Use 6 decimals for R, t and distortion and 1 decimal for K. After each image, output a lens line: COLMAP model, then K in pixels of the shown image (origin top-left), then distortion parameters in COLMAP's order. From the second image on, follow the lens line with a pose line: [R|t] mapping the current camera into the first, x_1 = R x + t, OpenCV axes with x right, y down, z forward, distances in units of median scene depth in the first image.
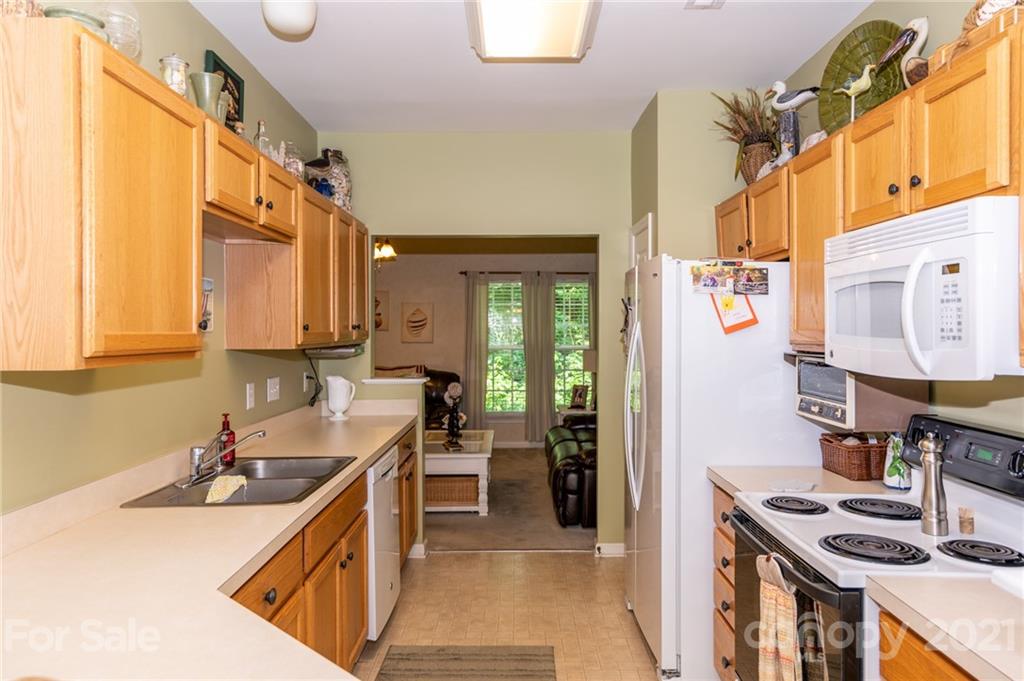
lens RADIAL K [[695.1, 0, 512.1], [0, 695.1, 335.0], [0, 0, 1]] dist [0.034660, 0.006228]
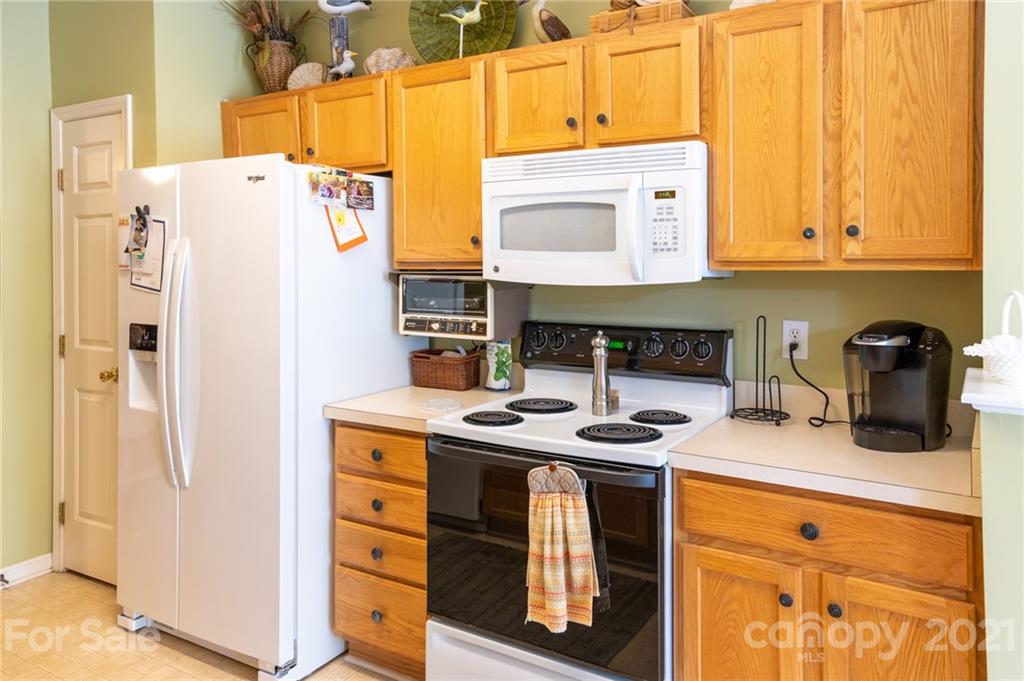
lens RADIAL K [[749.0, 0, 524.3], [0, 749.0, 261.9], [0, 0, 1]] dist [0.049915, -0.000630]
pose [[0.538163, -0.006402, 0.842817, -0.413902], [0.010985, 0.999939, 0.000582, 0.014459], [-0.842769, 0.008946, 0.538201, 0.318479]]
